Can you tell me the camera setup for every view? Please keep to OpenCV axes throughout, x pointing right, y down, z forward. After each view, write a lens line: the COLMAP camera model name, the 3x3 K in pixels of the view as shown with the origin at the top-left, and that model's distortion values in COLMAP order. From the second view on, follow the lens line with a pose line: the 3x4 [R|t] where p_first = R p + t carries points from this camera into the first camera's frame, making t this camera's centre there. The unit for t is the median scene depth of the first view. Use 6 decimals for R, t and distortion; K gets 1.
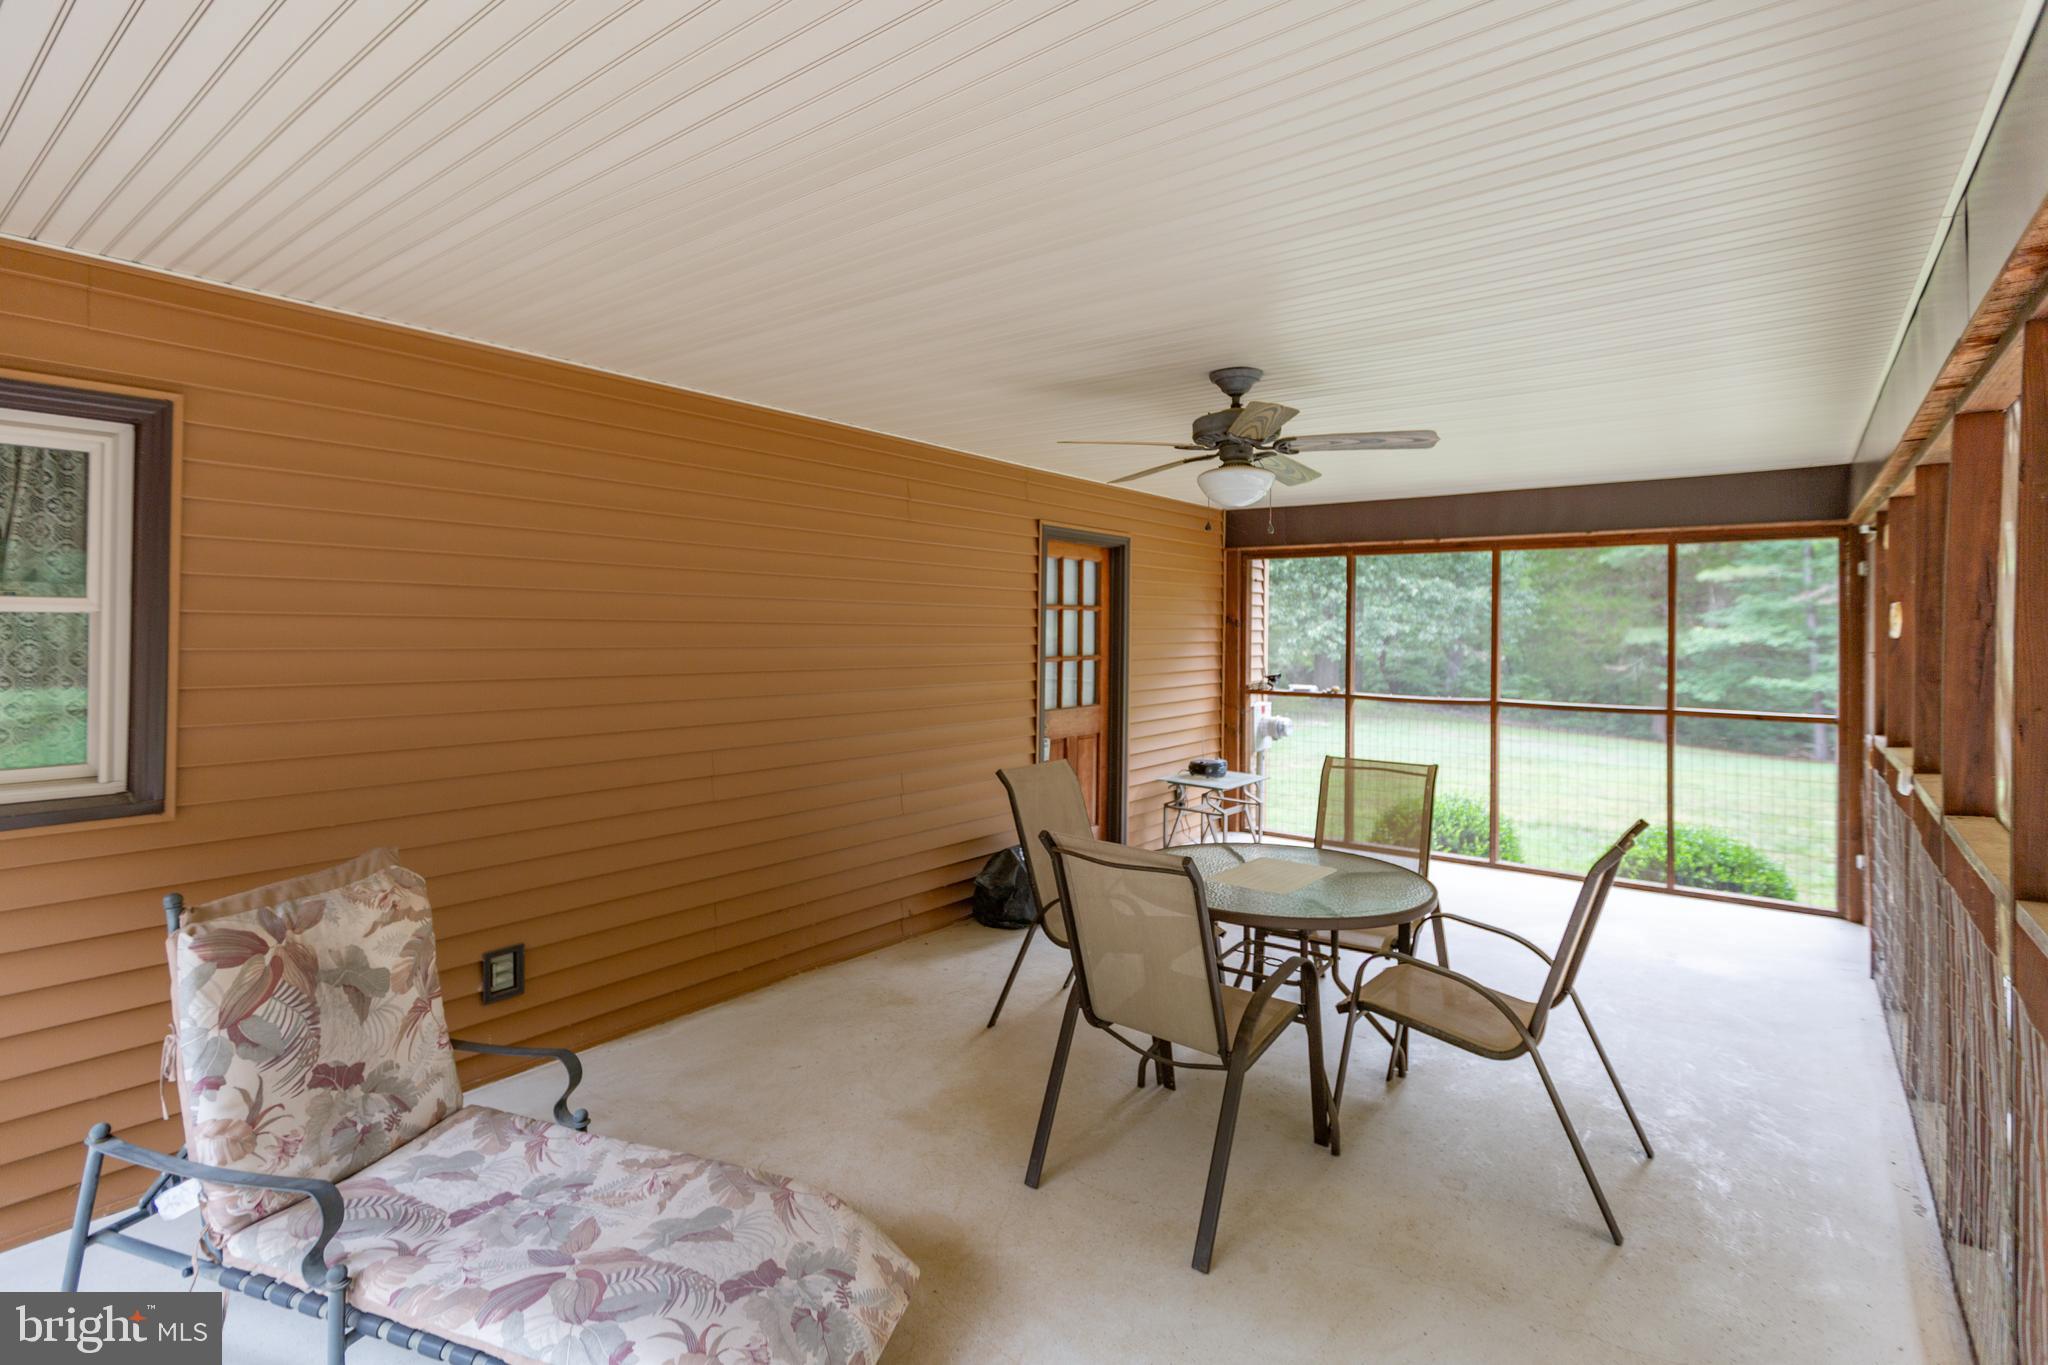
lens RADIAL K [[966.8, 0, 989.2], [0, 966.8, 622.4], [0, 0, 1]] dist [0.000913, -0.000198]
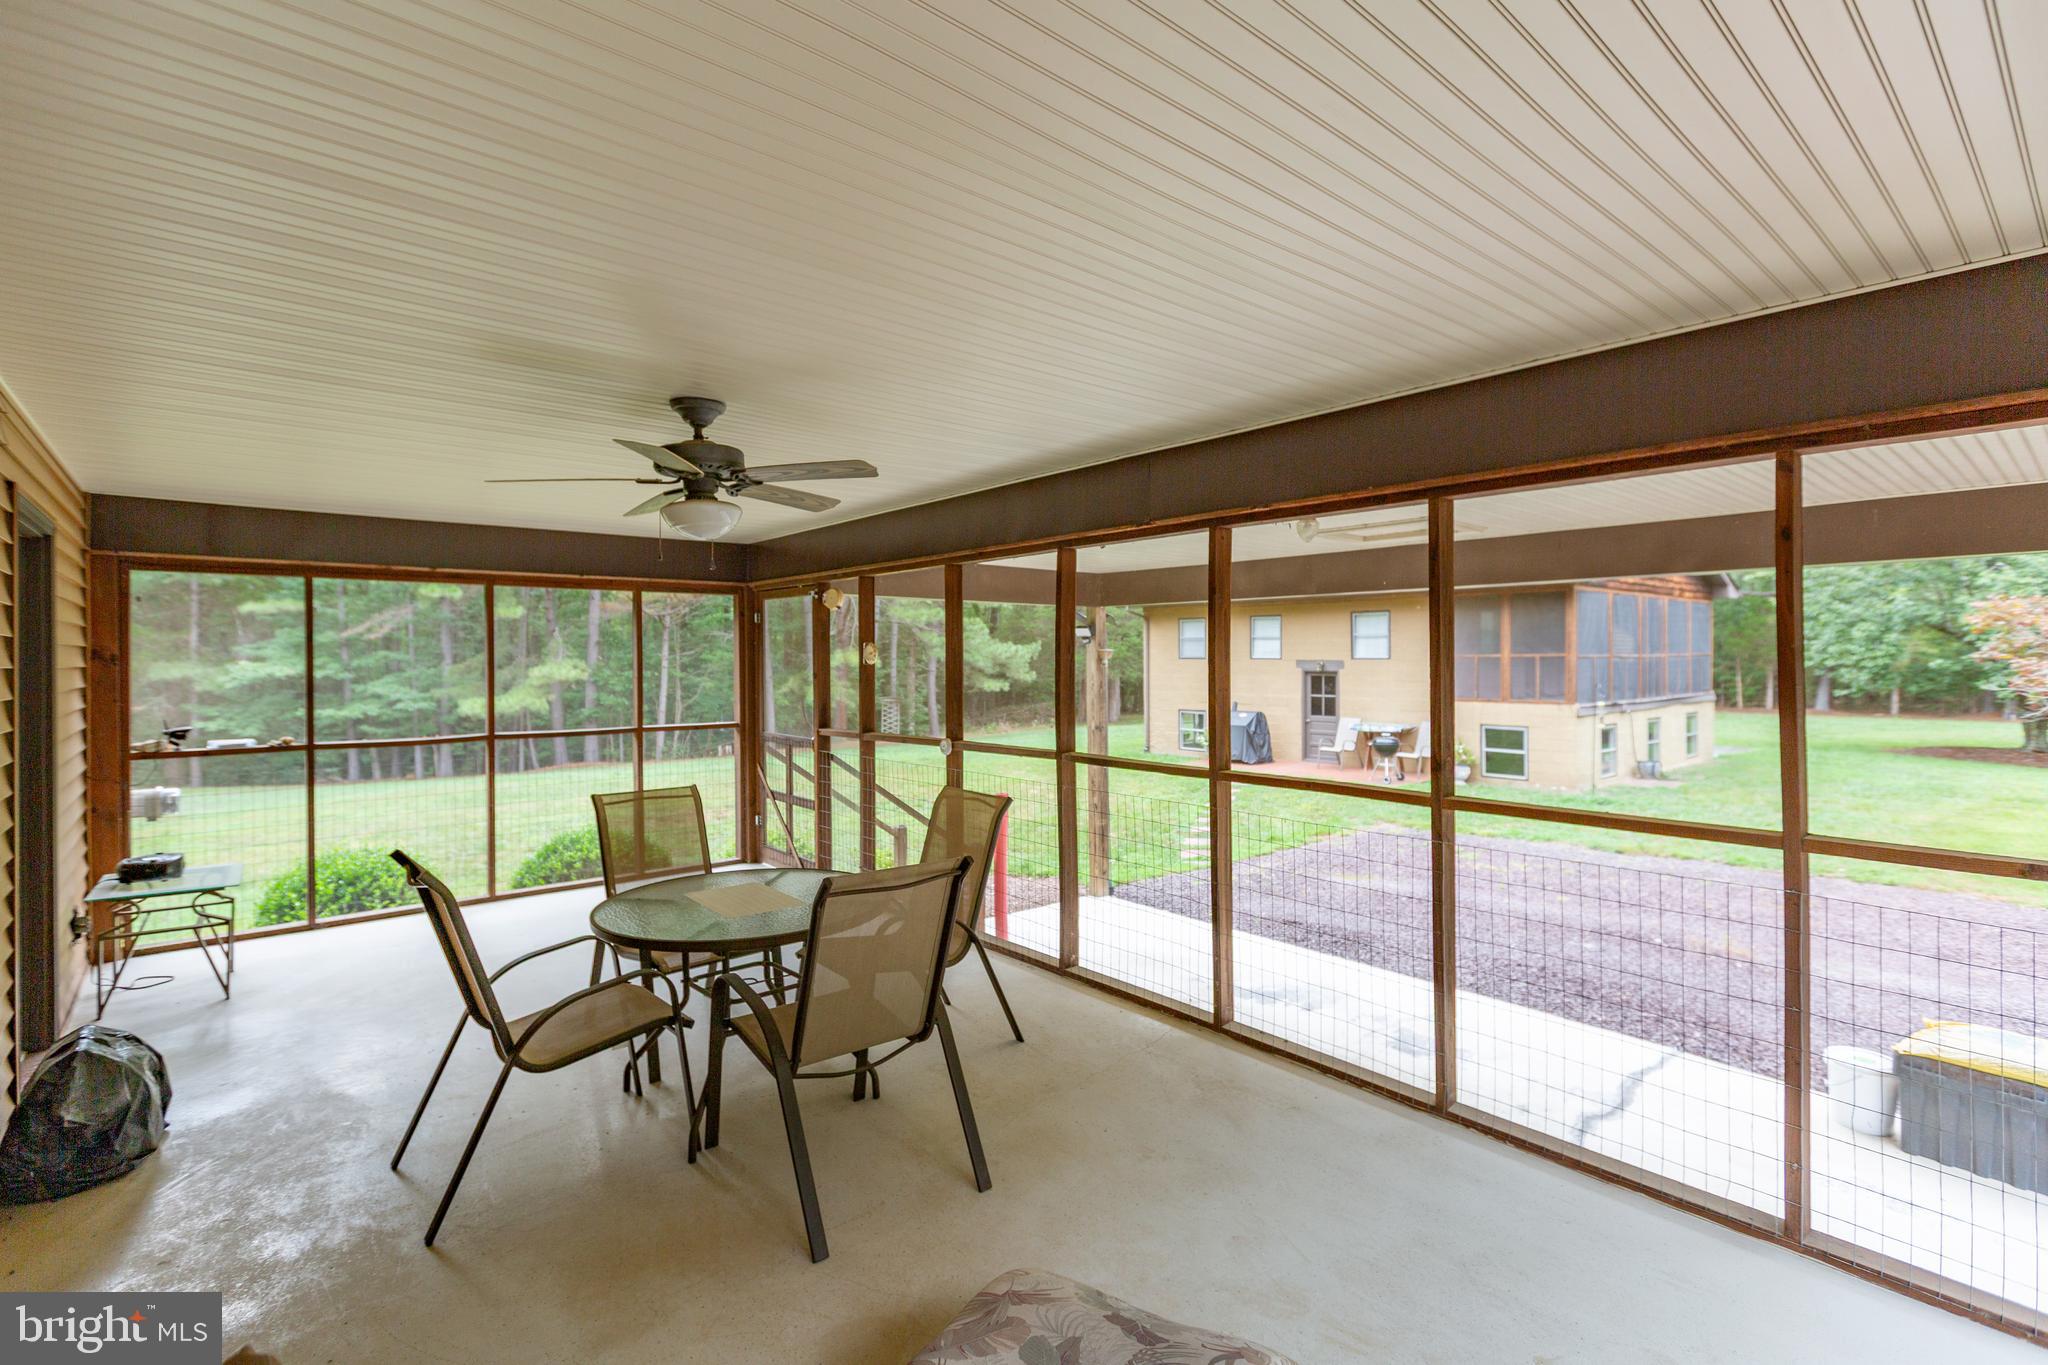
lens RADIAL K [[966.8, 0, 1022.7], [0, 966.8, 665.7], [0, 0, 1]] dist [0.000913, -0.000198]
pose [[0.180904, -0.014344, 0.983396, -0.253940], [0.003807, 0.999896, 0.013884, -0.001751], [-0.983493, 0.001232, 0.180940, 0.193862]]
